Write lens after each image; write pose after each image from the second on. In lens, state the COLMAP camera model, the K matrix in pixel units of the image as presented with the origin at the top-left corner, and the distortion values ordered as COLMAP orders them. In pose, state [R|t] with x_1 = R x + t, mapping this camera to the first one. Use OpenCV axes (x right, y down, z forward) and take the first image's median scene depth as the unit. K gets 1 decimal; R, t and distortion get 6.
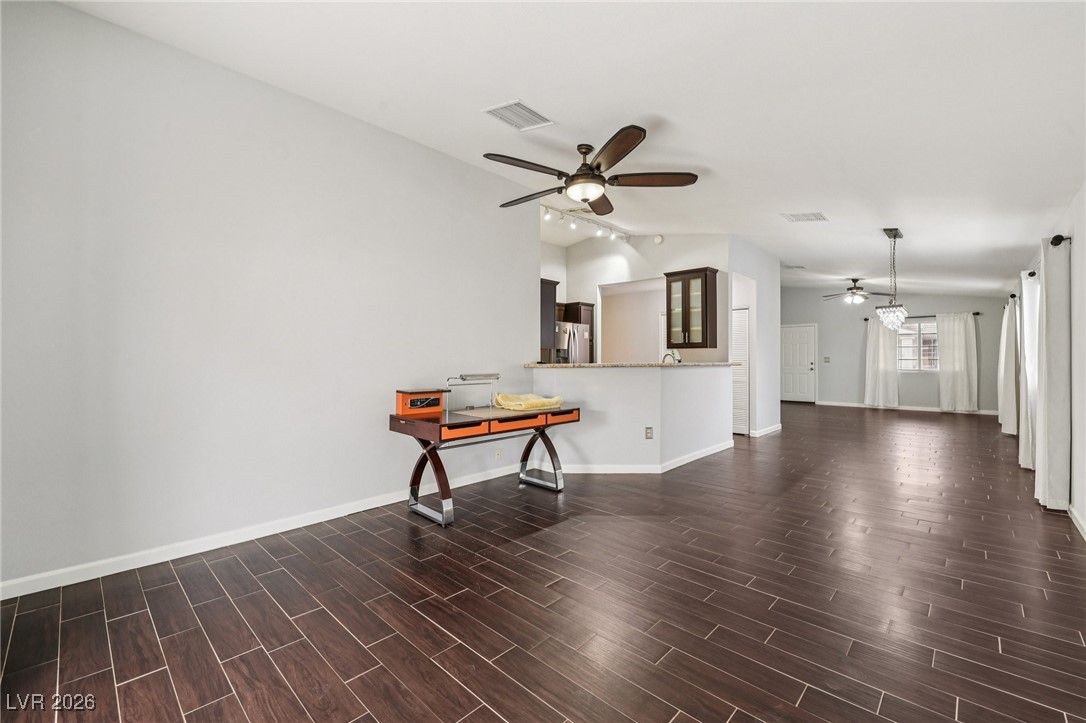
lens RADIAL K [[459.3, 0, 534.4], [0, 459.3, 356.5], [0, 0, 1]] dist [-0.003656, 0.000083]
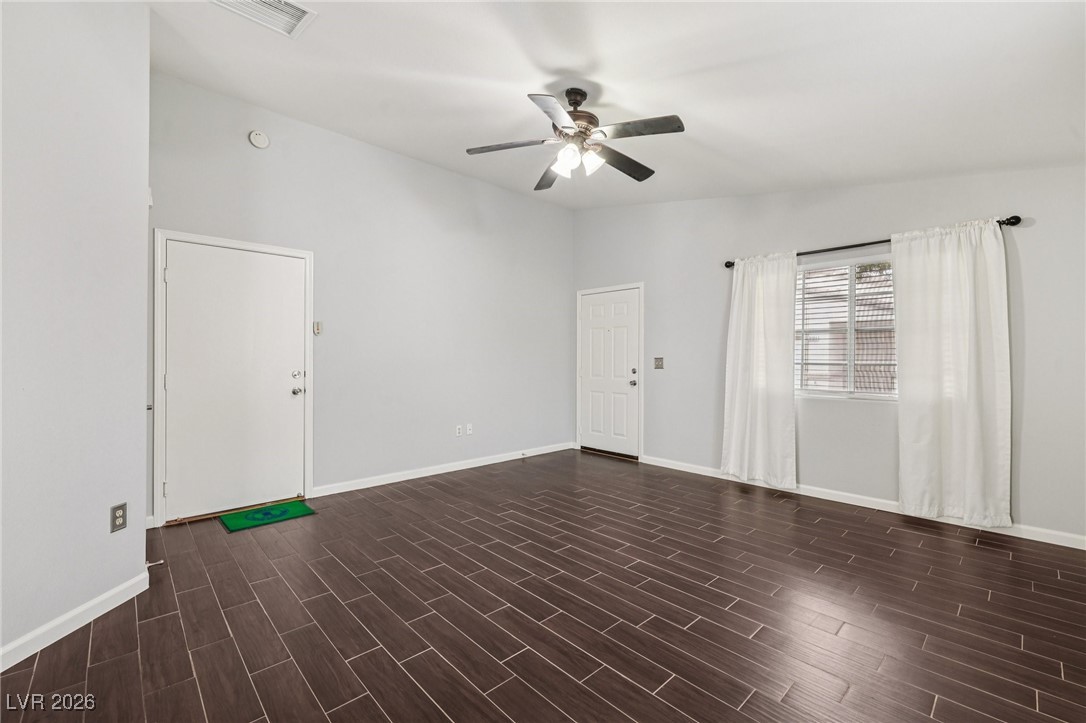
lens RADIAL K [[459.3, 0, 539.3], [0, 459.3, 358.7], [0, 0, 1]] dist [-0.003656, 0.000083]
pose [[0.998004, 0.012422, -0.061910, 0.661911], [-0.012587, 0.999918, -0.002284, 0.006543], [0.061877, 0.003059, 0.998079, 0.664875]]
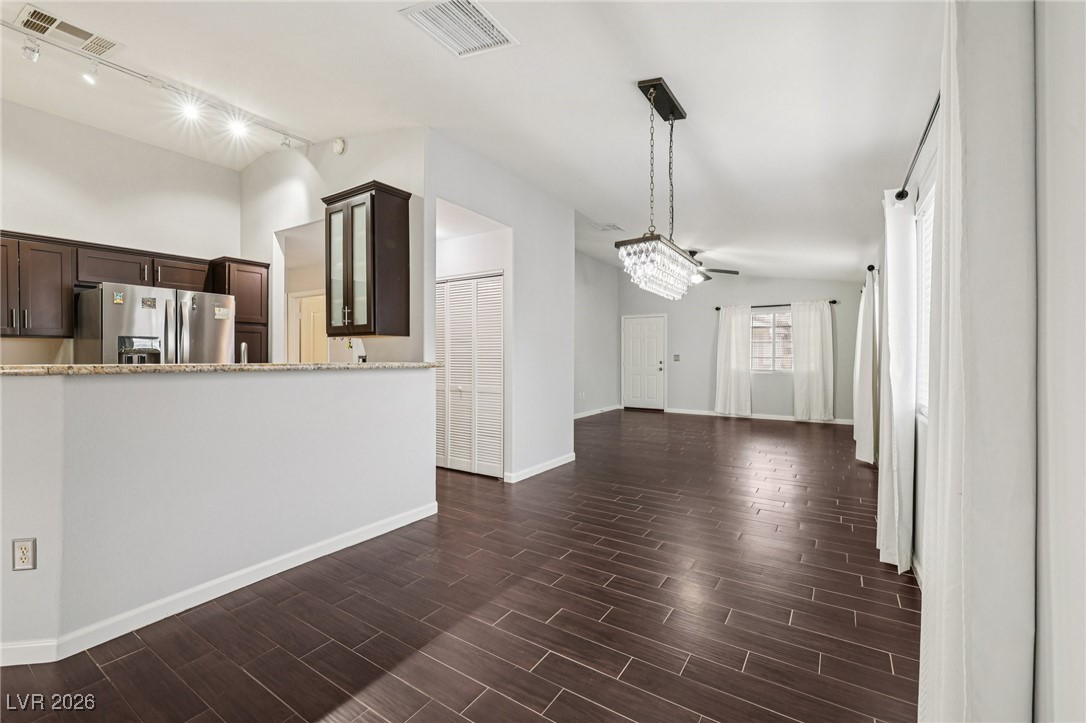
lens RADIAL K [[459.3, 0, 541.2], [0, 459.3, 359.5], [0, 0, 1]] dist [-0.003656, 0.000083]
pose [[0.983142, 0.000116, 0.182844, 0.300630], [-0.002062, 0.999943, 0.010454, 0.002264], [-0.182833, -0.010655, 0.983086, 0.286011]]
